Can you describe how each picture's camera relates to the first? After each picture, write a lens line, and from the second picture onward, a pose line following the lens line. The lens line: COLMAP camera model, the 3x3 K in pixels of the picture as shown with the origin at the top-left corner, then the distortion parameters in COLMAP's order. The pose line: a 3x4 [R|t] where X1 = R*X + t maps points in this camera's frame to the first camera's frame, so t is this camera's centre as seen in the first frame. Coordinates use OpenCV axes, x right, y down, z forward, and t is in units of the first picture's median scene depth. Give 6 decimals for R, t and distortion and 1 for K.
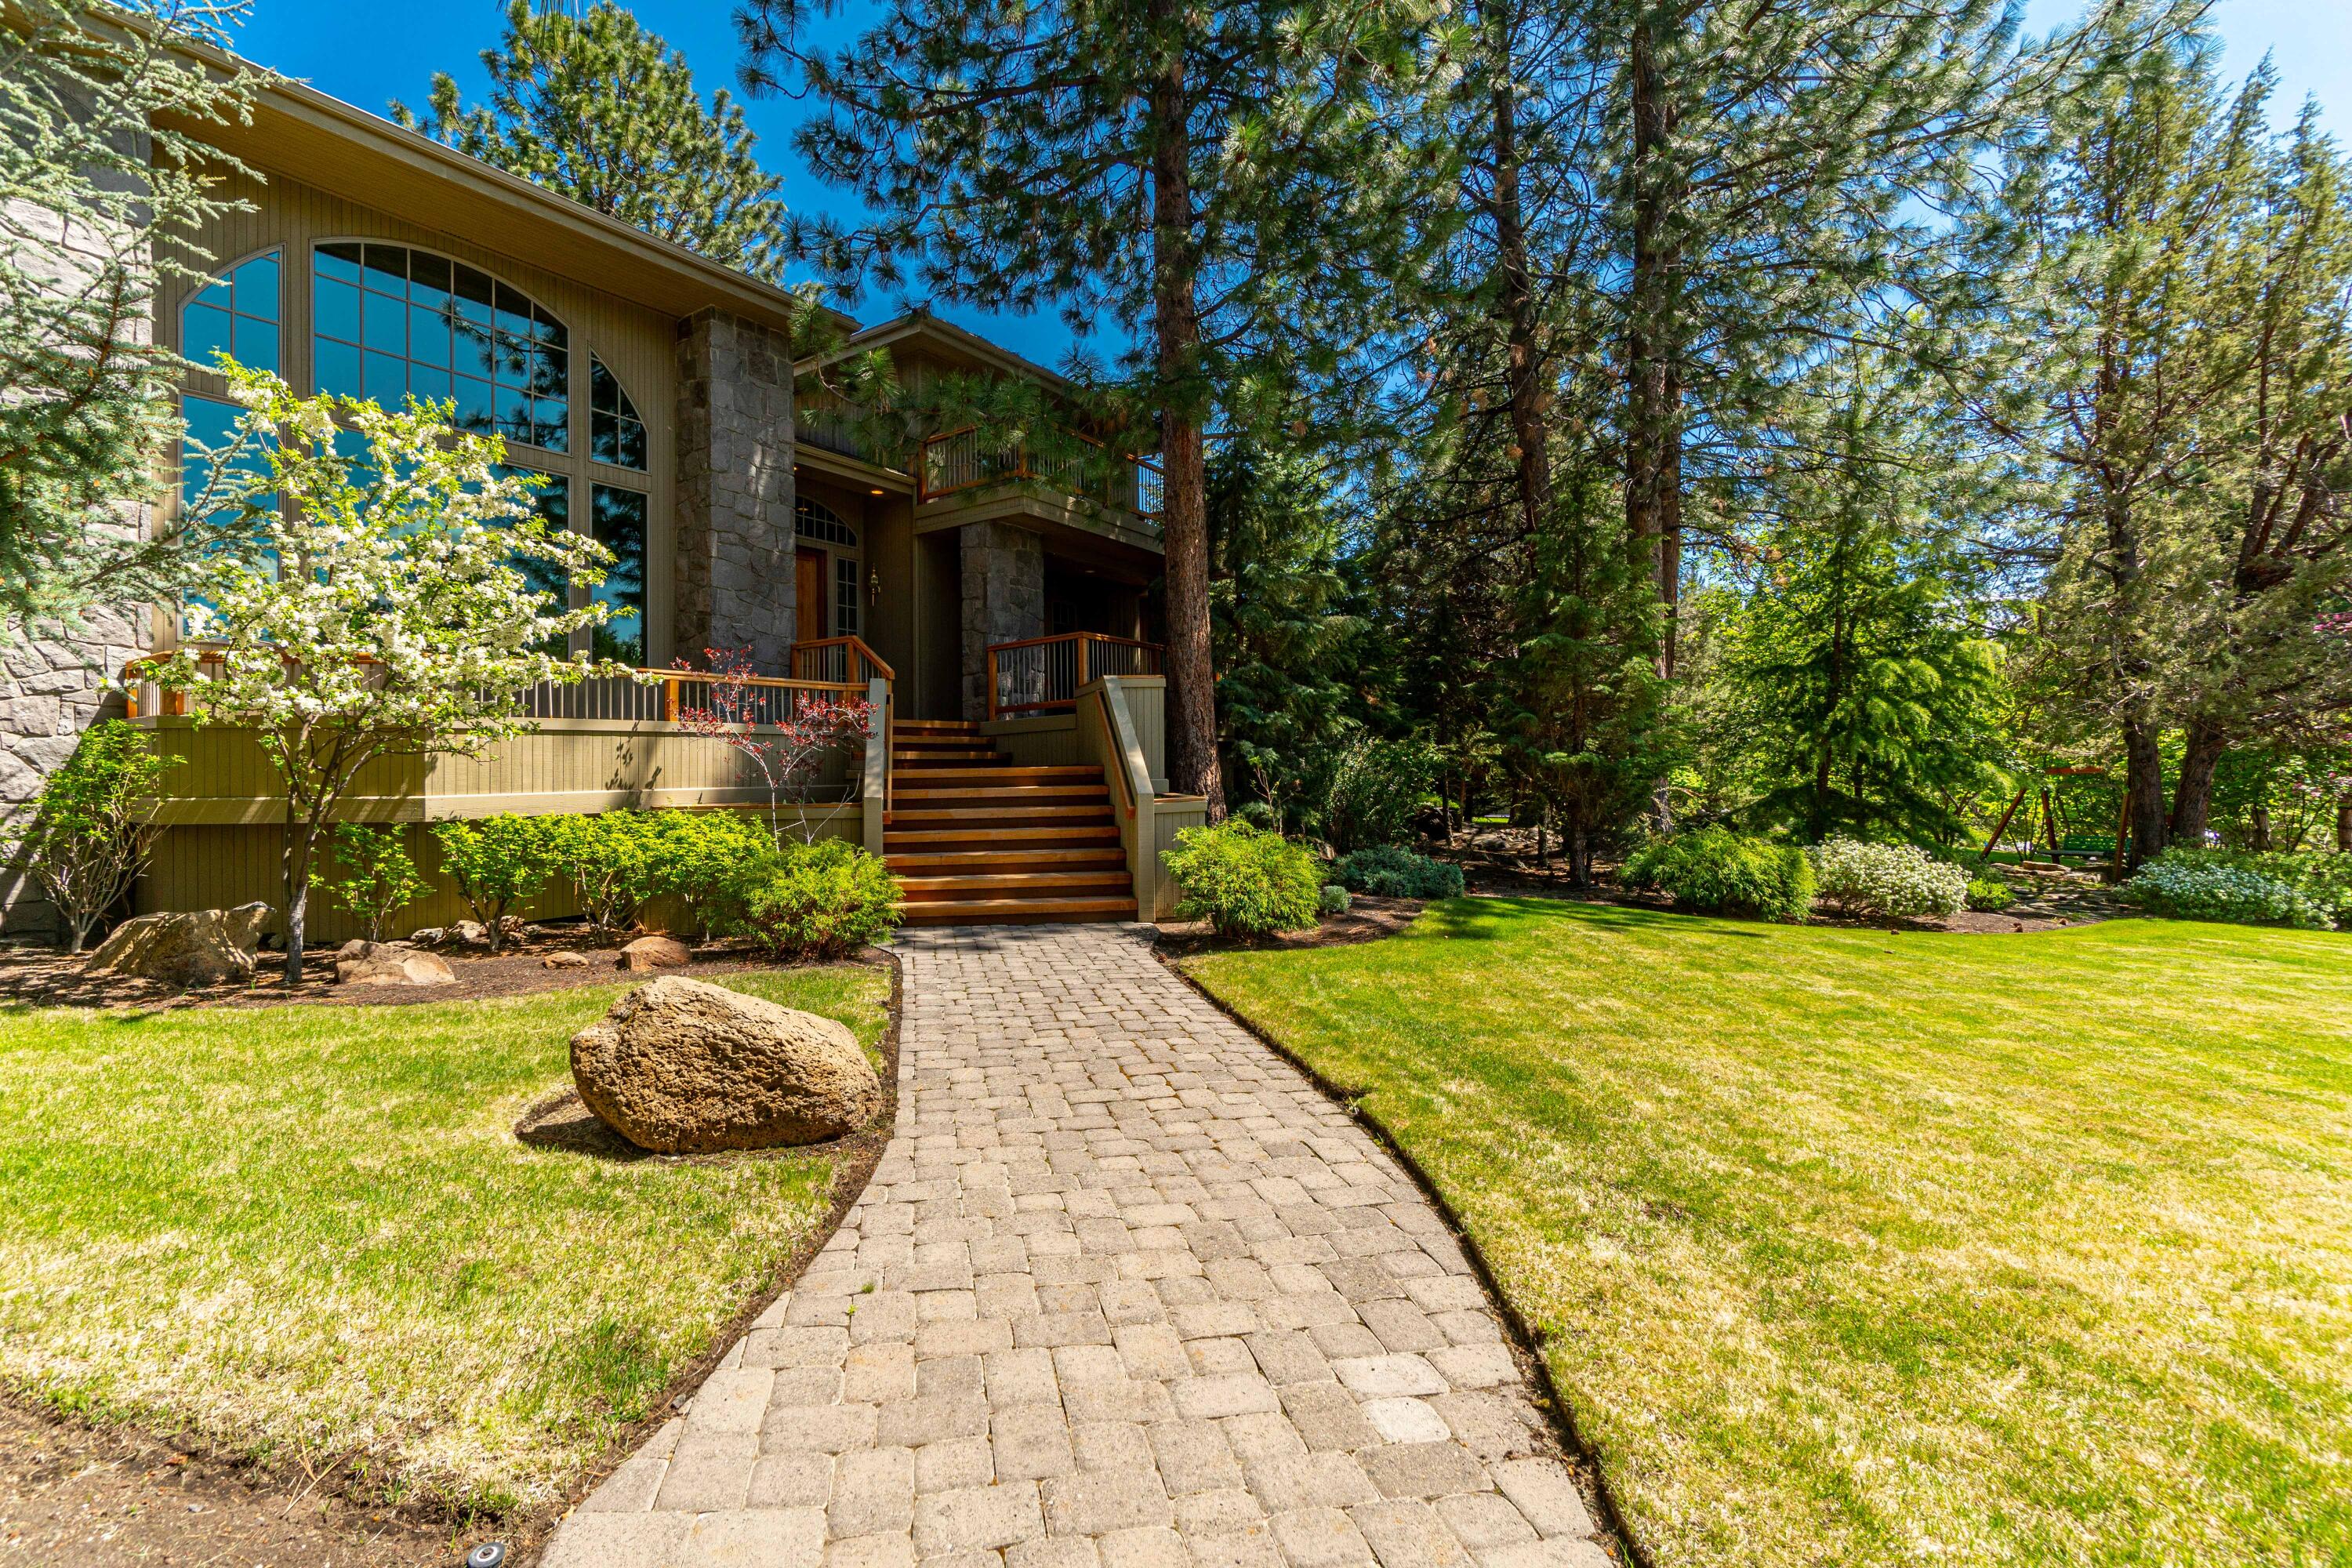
lens RADIAL K [[1062.0, 0, 1176.0], [0, 1062.0, 784.0], [0, 0, 1]] dist [-0.001753, -0.000343]
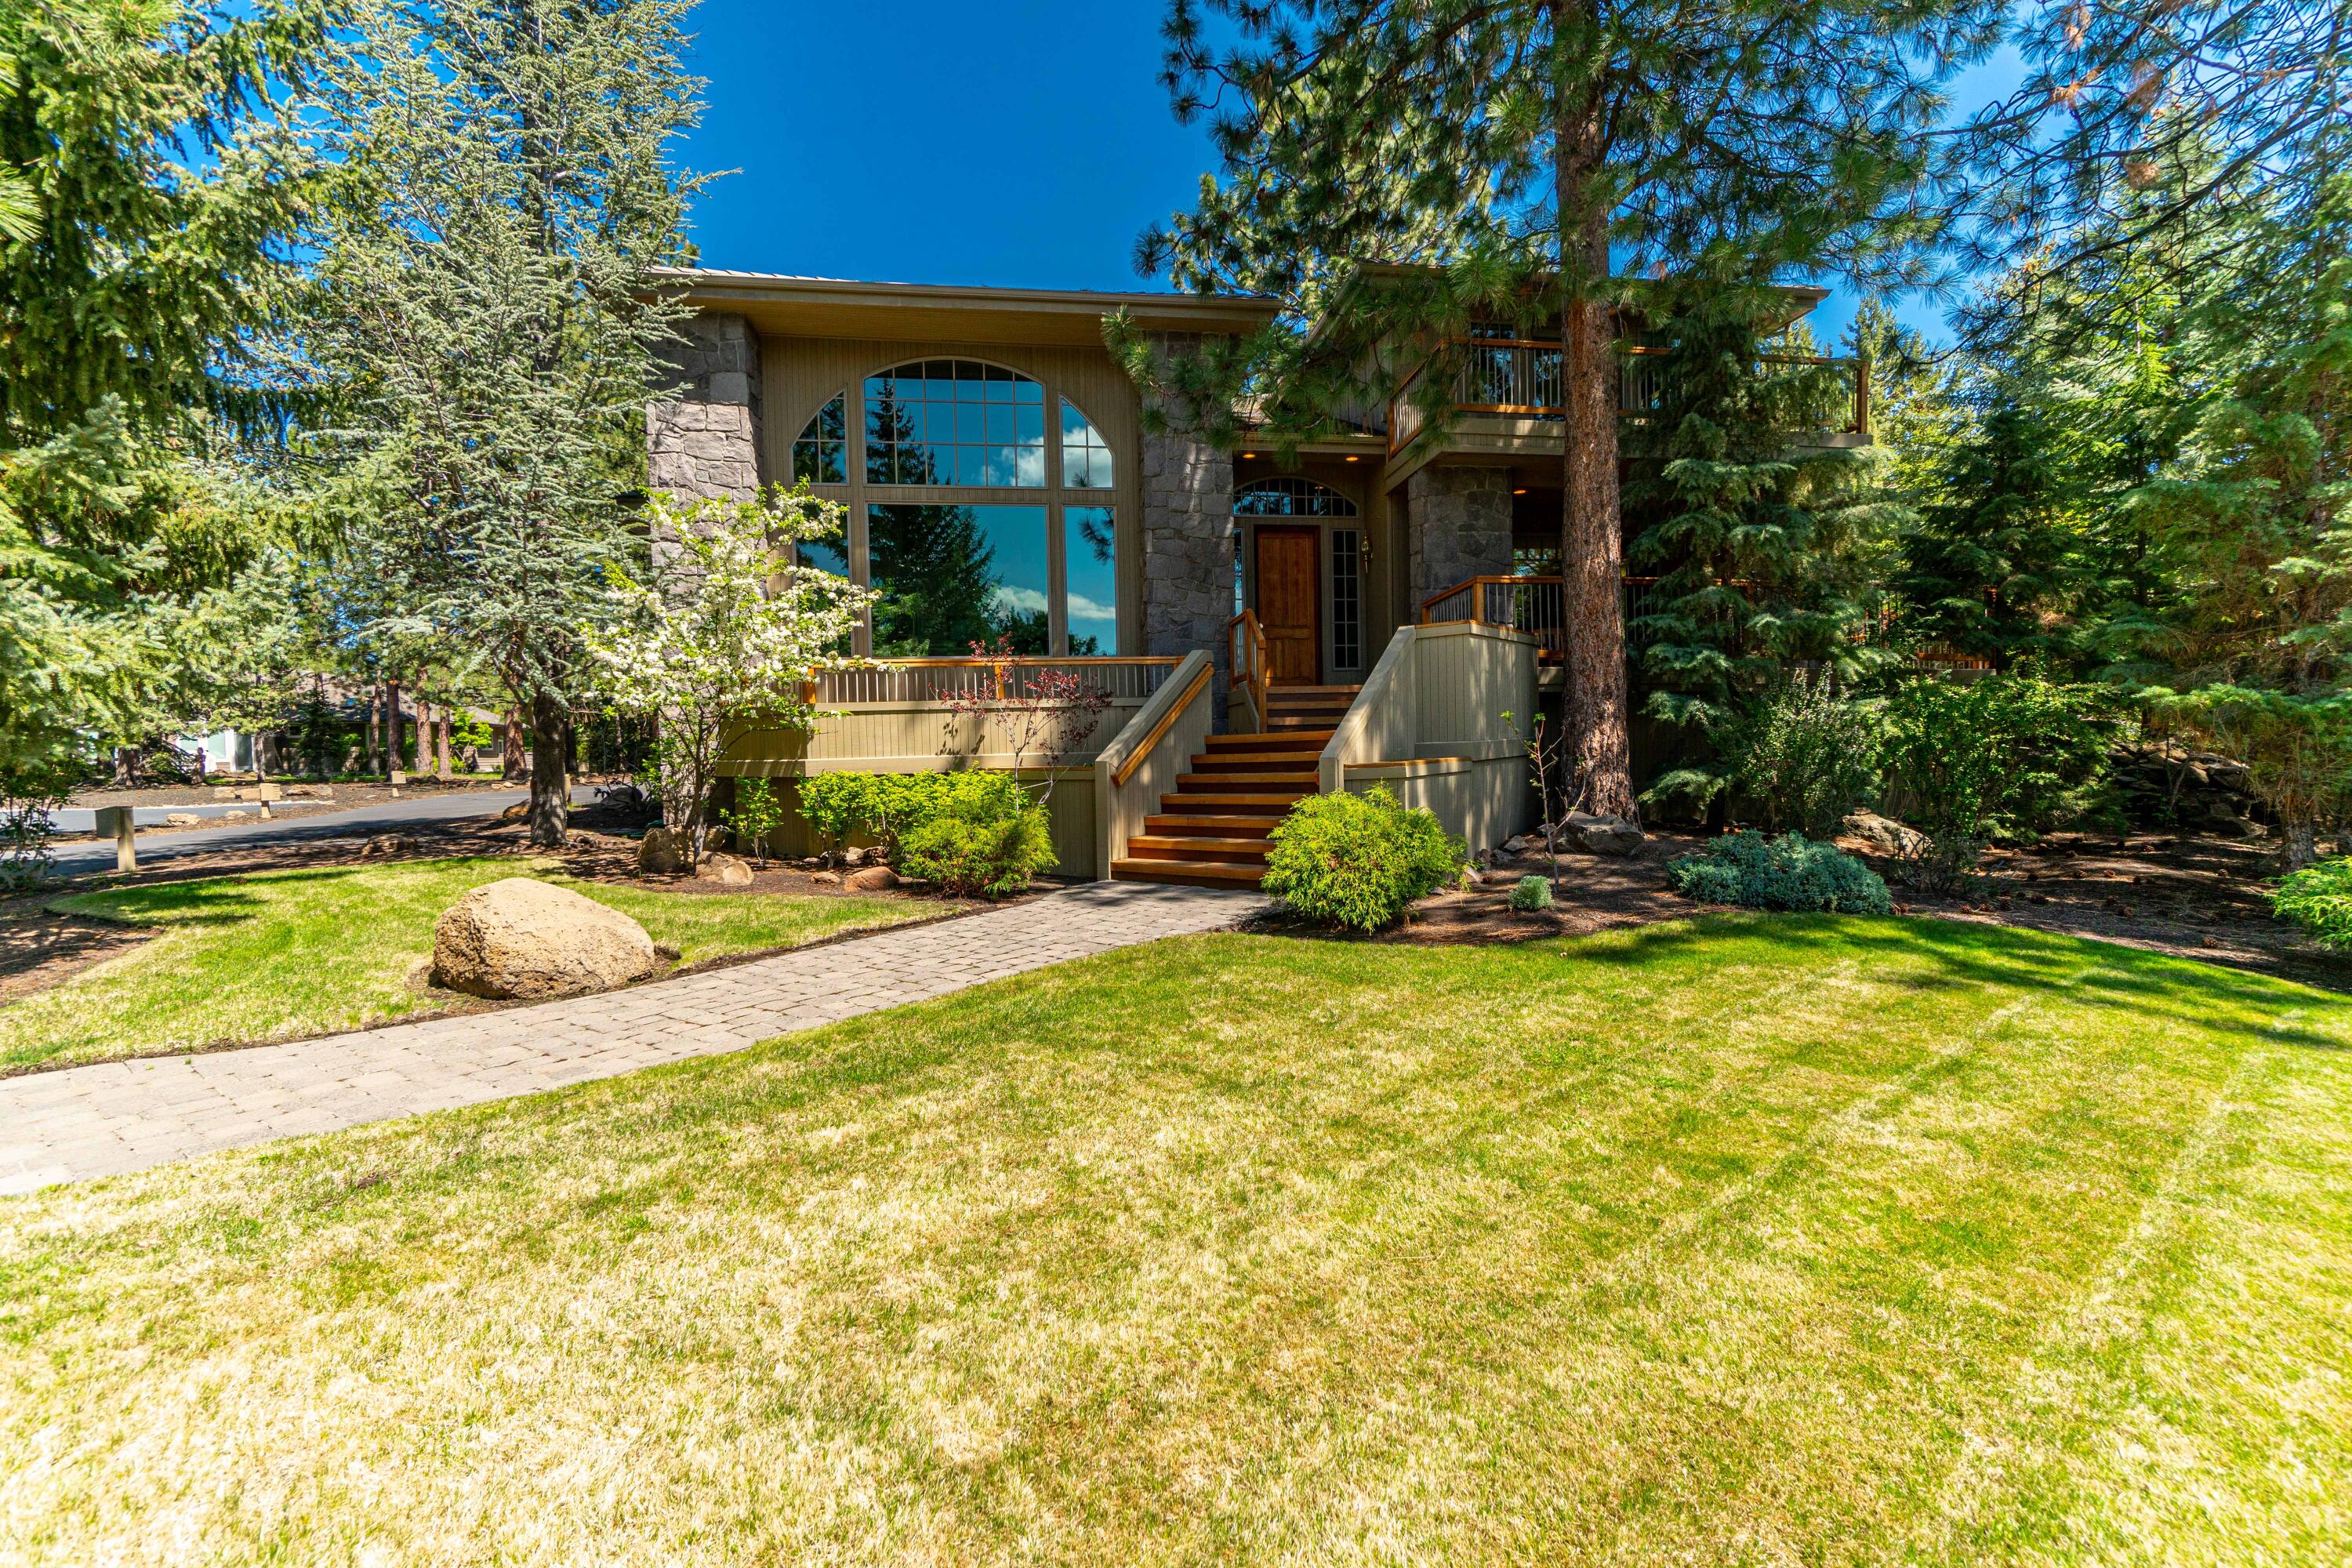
lens RADIAL K [[1062.0, 0, 1176.0], [0, 1062.0, 784.0], [0, 0, 1]] dist [-0.001753, -0.000343]
pose [[0.703365, 0.012437, -0.710720, 0.573157], [0.006984, 0.999678, 0.024406, 0.010422], [0.710795, -0.022130, 0.703051, 0.303872]]
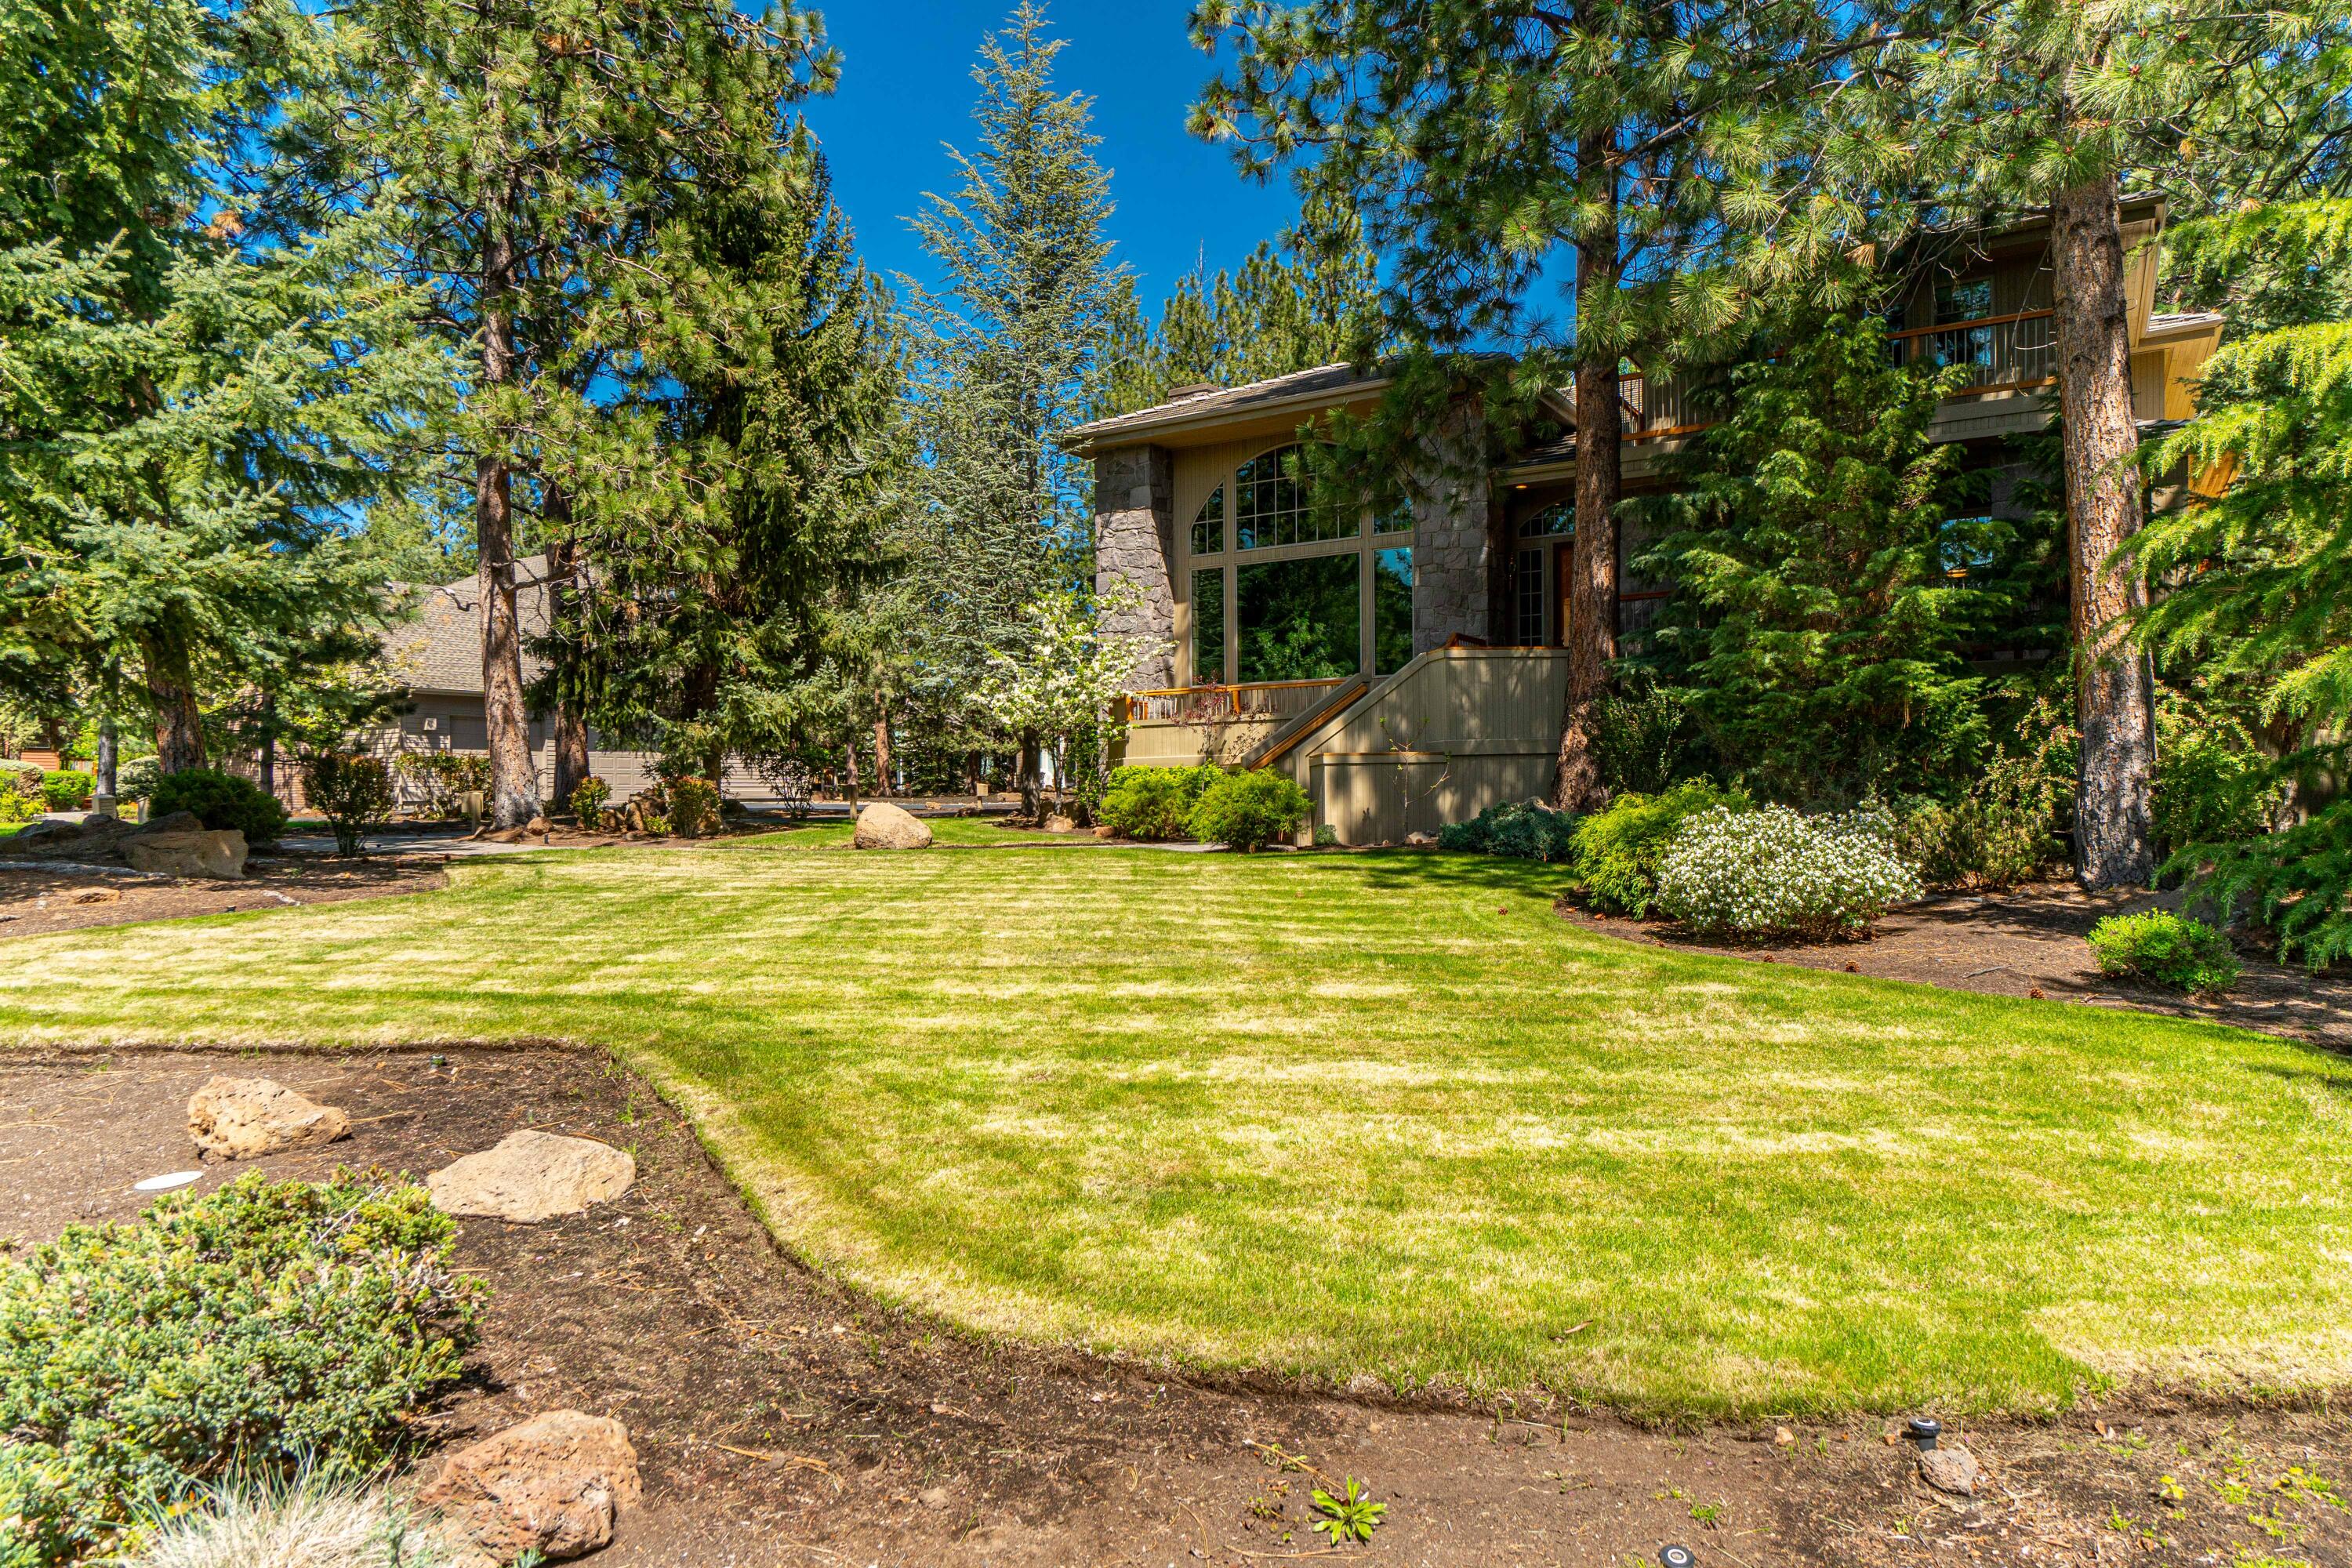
lens RADIAL K [[1405.6, 0, 1176.0], [0, 1405.6, 784.0], [0, 0, 1]] dist [-0.003524, 0.000909]
pose [[0.112363, -0.002981, -0.993663, 1.922679], [0.004745, 0.999986, -0.002463, 0.071049], [0.993656, -0.004438, 0.112376, 0.681399]]
